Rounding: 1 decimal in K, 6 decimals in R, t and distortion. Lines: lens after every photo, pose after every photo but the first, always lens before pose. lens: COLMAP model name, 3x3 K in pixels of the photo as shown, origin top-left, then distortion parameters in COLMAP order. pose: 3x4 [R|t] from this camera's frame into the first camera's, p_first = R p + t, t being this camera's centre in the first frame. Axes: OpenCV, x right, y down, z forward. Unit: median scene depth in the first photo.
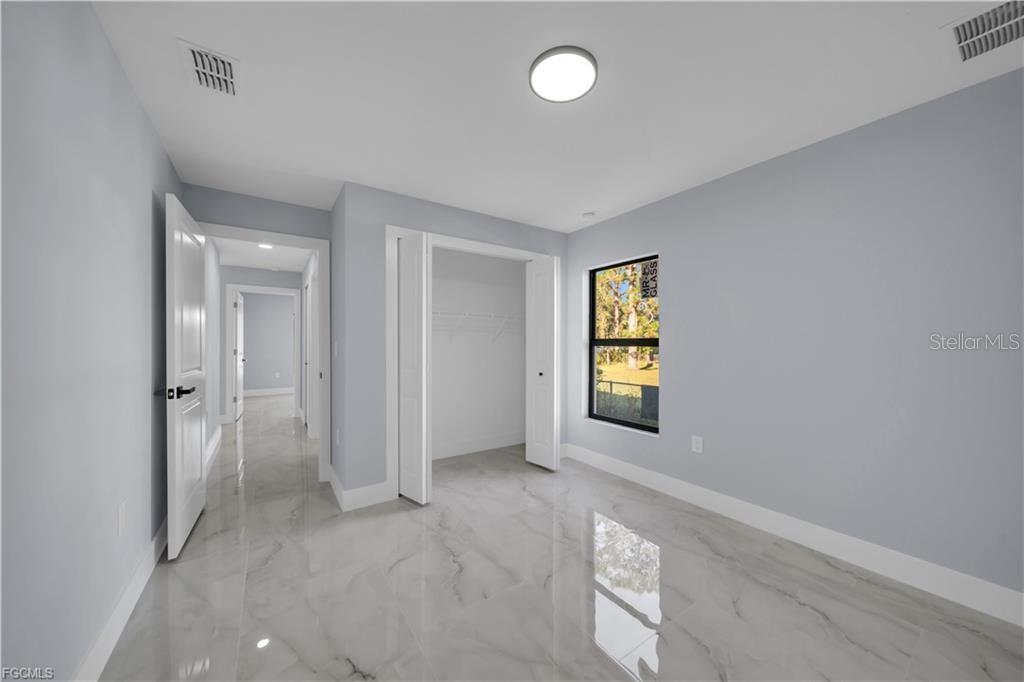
lens RADIAL K [[353.6, 0, 511.0], [0, 353.6, 343.1], [0, 0, 1]] dist [-0.000248, -0.000367]
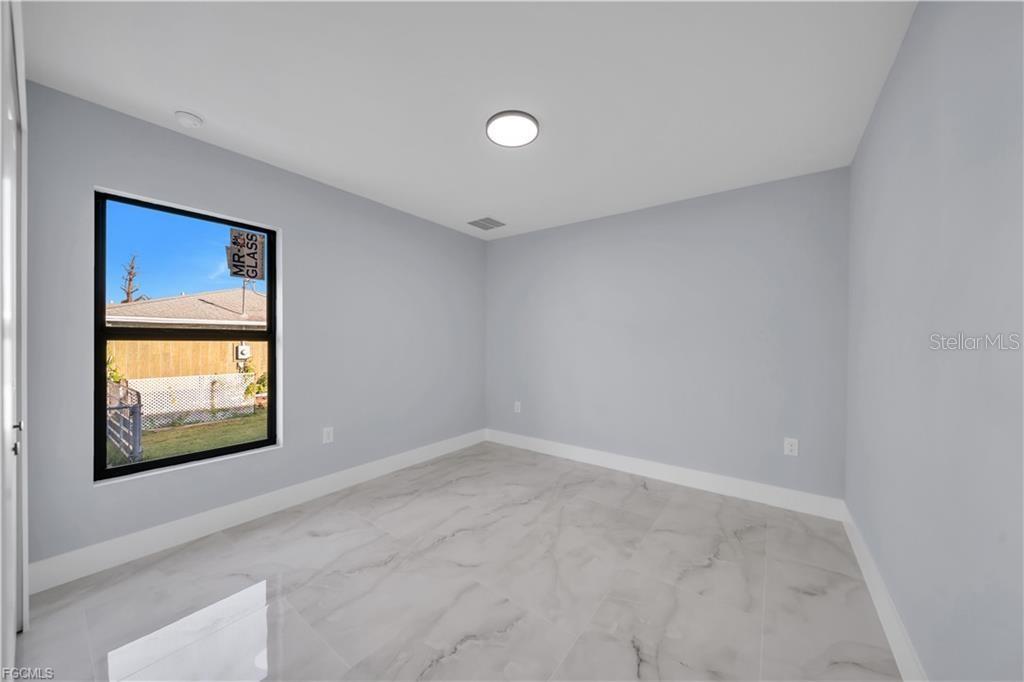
lens RADIAL K [[389.2, 0, 489.8], [0, 389.2, 340.8], [0, 0, 1]] dist [-0.001122, -0.000252]
pose [[-0.329018, -0.001540, 0.944322, -0.704110], [-0.006418, 0.999979, -0.000605, 0.008190], [-0.944302, -0.006260, -0.329021, 0.929166]]
